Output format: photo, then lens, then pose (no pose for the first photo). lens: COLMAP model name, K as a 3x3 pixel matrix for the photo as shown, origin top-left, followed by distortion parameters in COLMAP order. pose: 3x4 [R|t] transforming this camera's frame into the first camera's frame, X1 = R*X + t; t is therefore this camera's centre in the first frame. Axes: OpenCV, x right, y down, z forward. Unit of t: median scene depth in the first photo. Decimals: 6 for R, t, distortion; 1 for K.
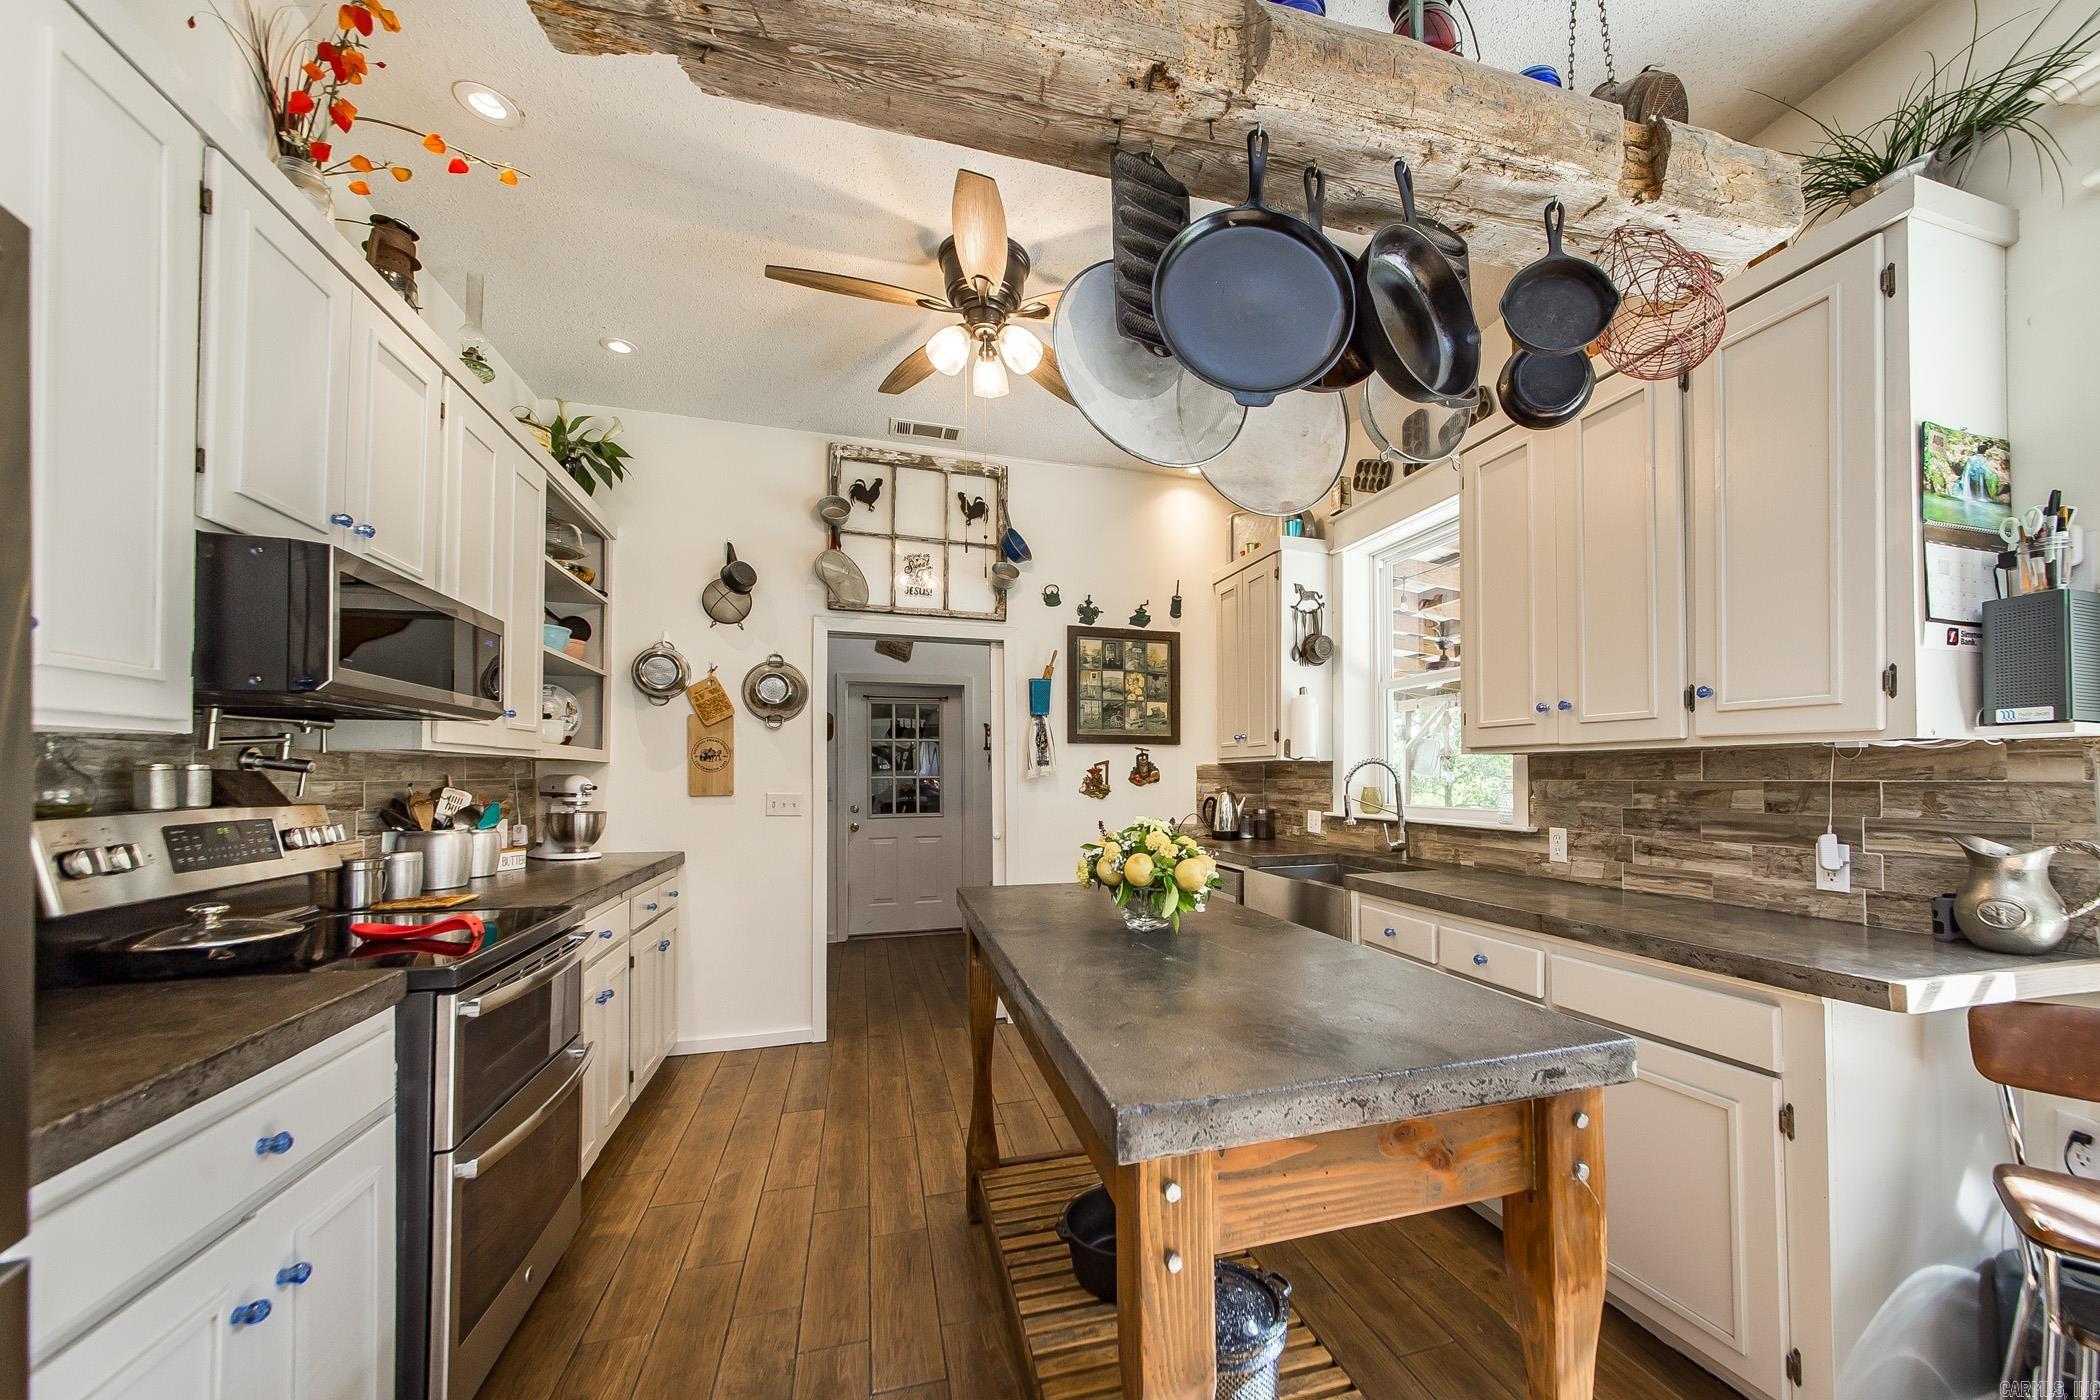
lens RADIAL K [[809.3, 0, 1129.4], [0, 809.3, 766.1], [0, 0, 1]] dist [-0.014819, -0.001728]
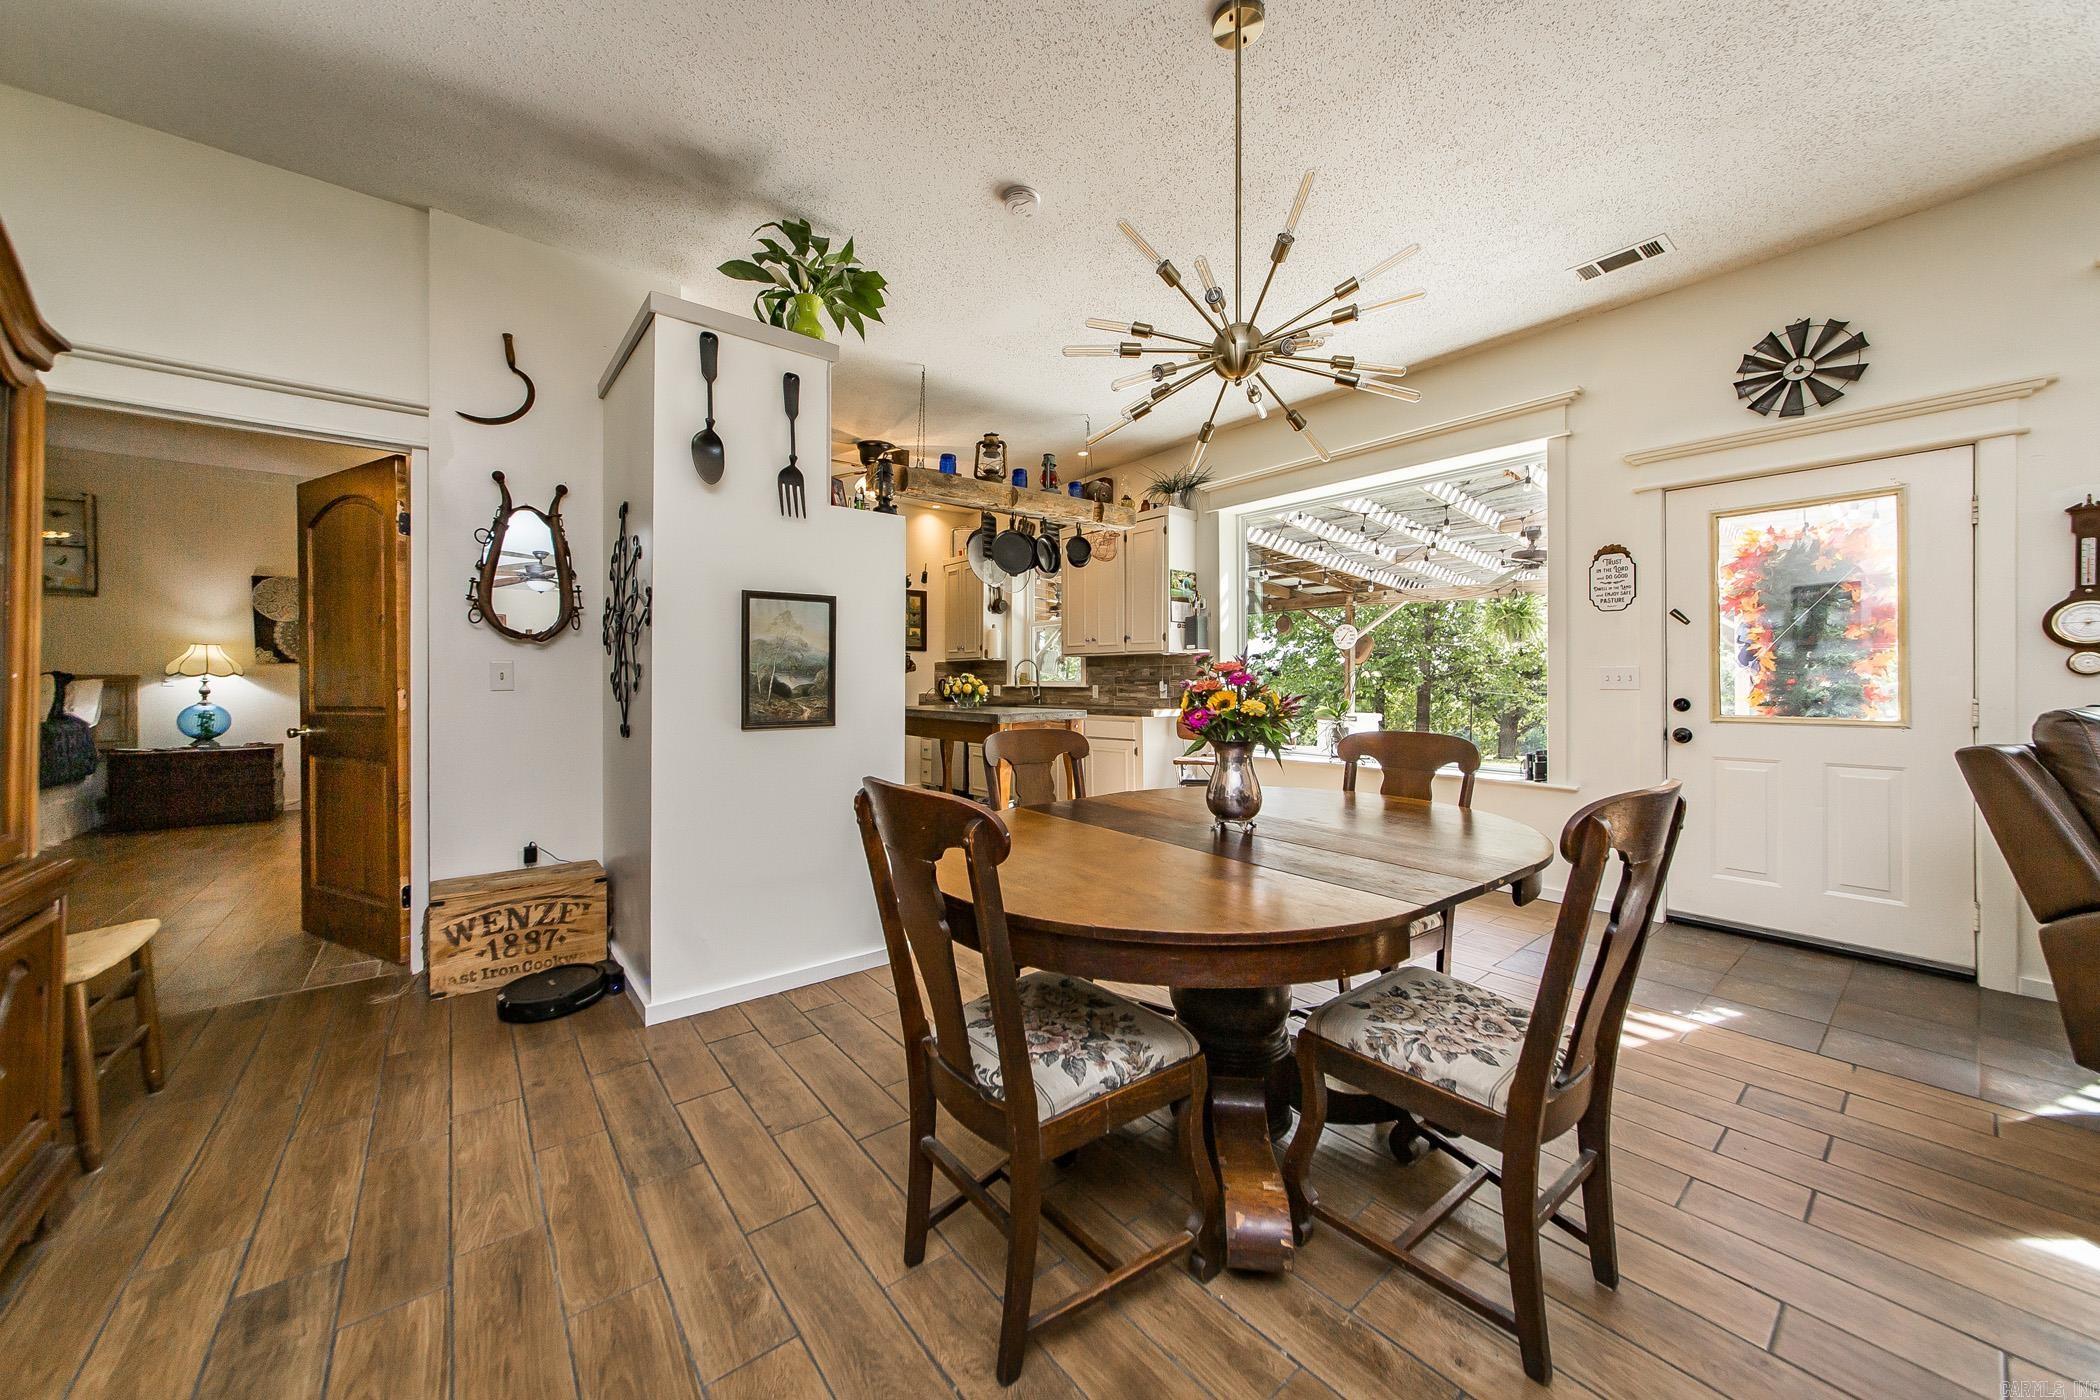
lens RADIAL K [[747.1, 0, 1067.4], [0, 747.1, 682.7], [0, 0, 1]] dist [-0.005216, -0.002005]
pose [[0.929692, 0.001367, 0.368336, -0.324889], [-0.006033, 0.999915, 0.011517, 0.029623], [-0.368289, -0.012929, 0.929621, -0.887665]]
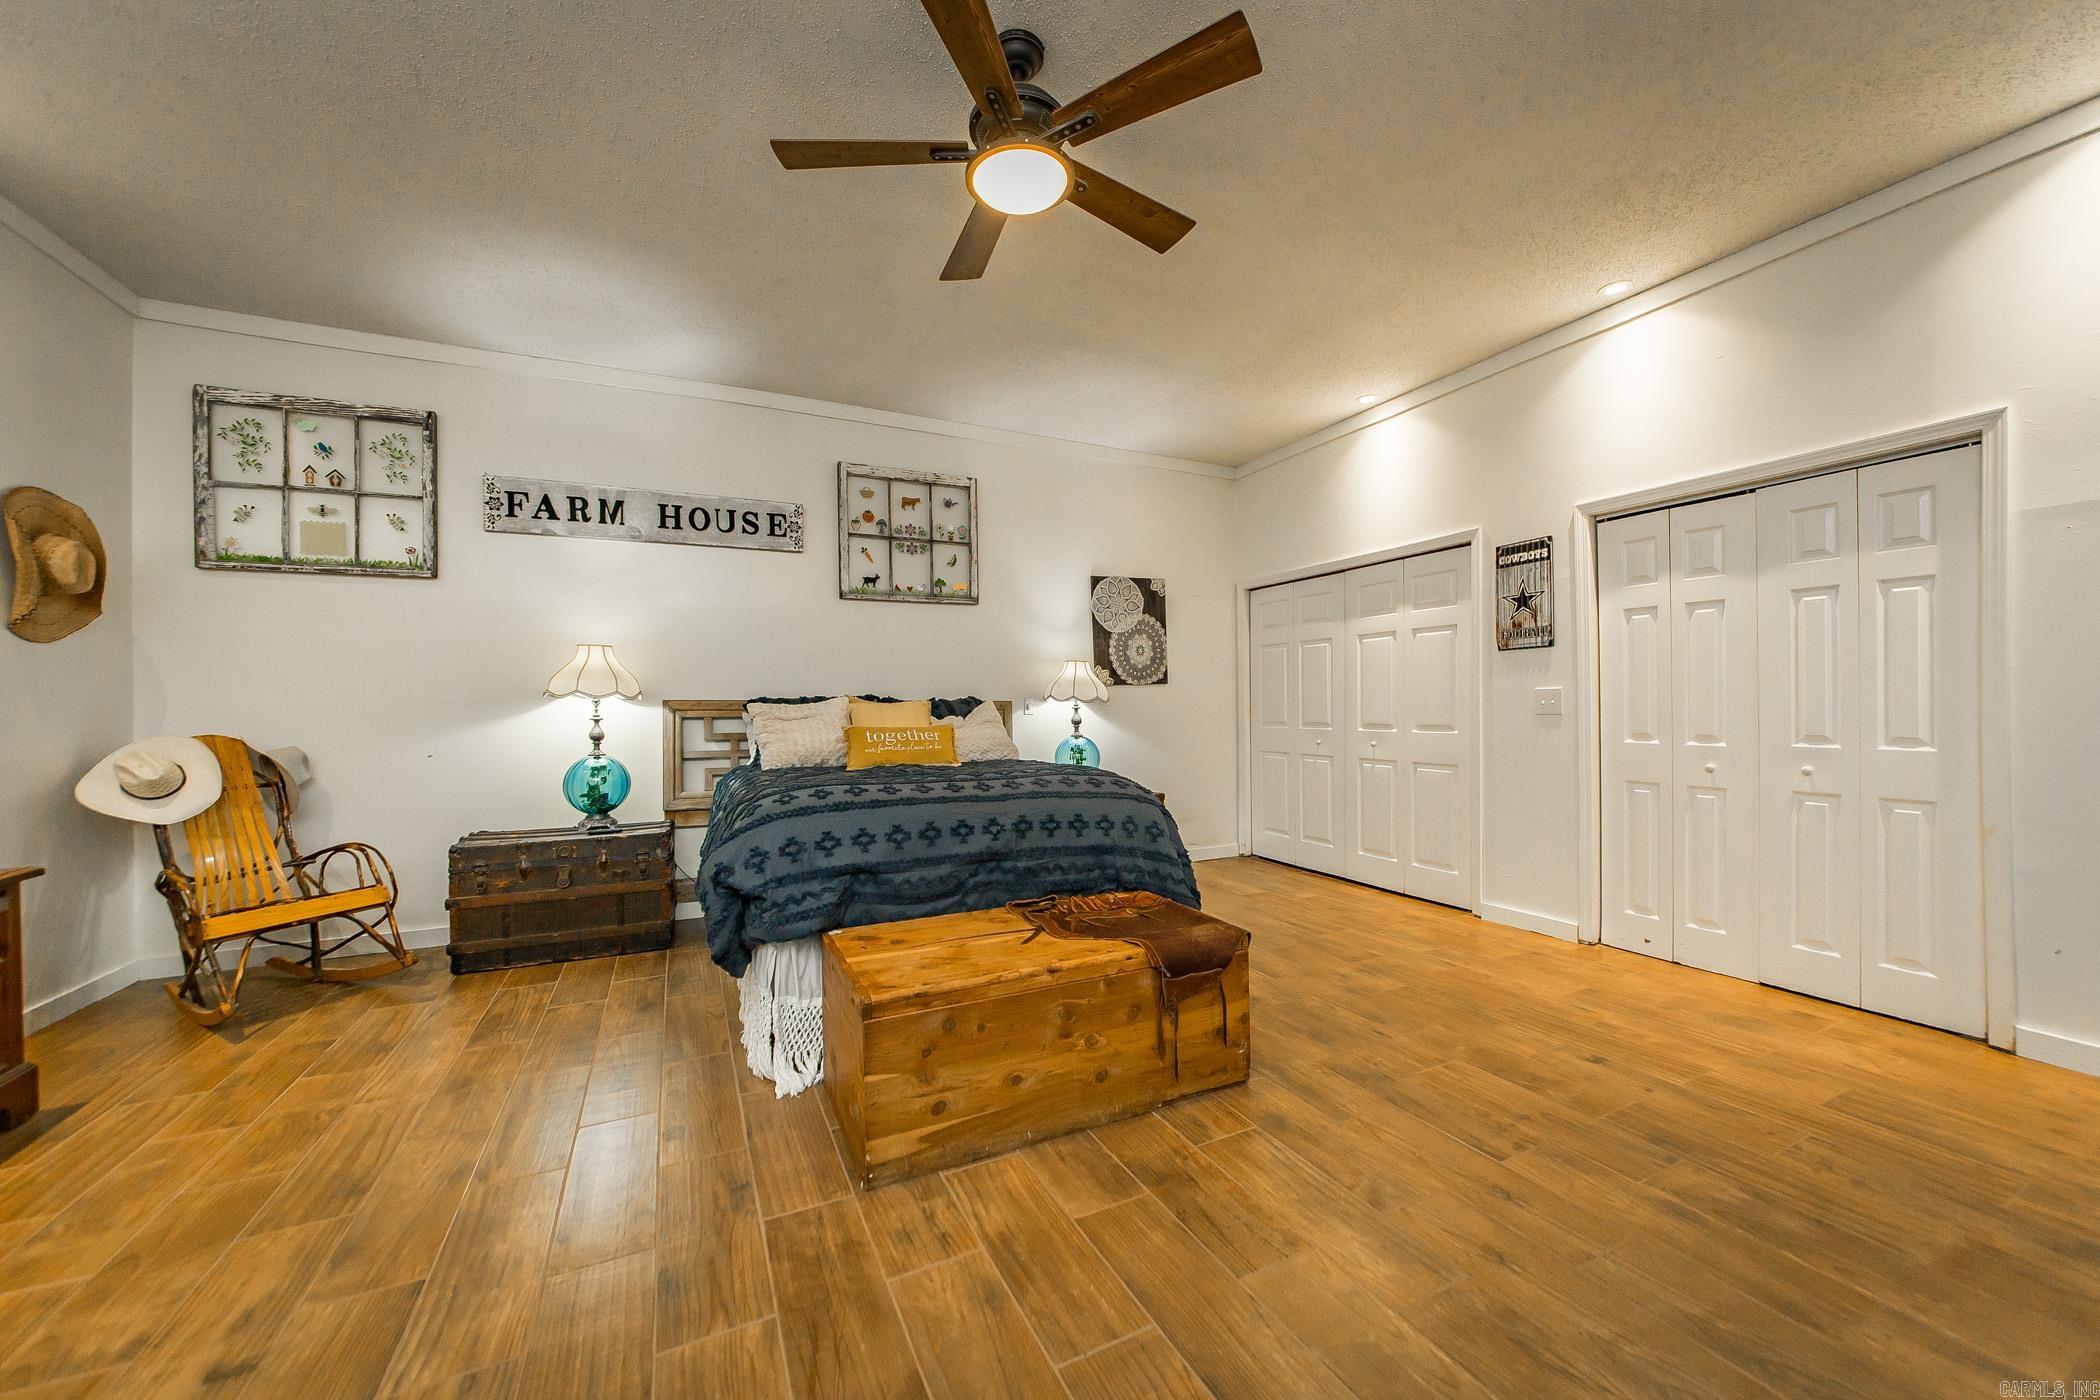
lens RADIAL K [[747.1, 0, 1052.5], [0, 747.1, 706.5], [0, 0, 1]] dist [-0.005216, -0.002005]
pose [[0.990497, -0.008007, 0.137301, -1.716680], [0.005688, 0.999835, 0.017272, 0.031491], [-0.137417, -0.016327, 0.990379, 0.023978]]
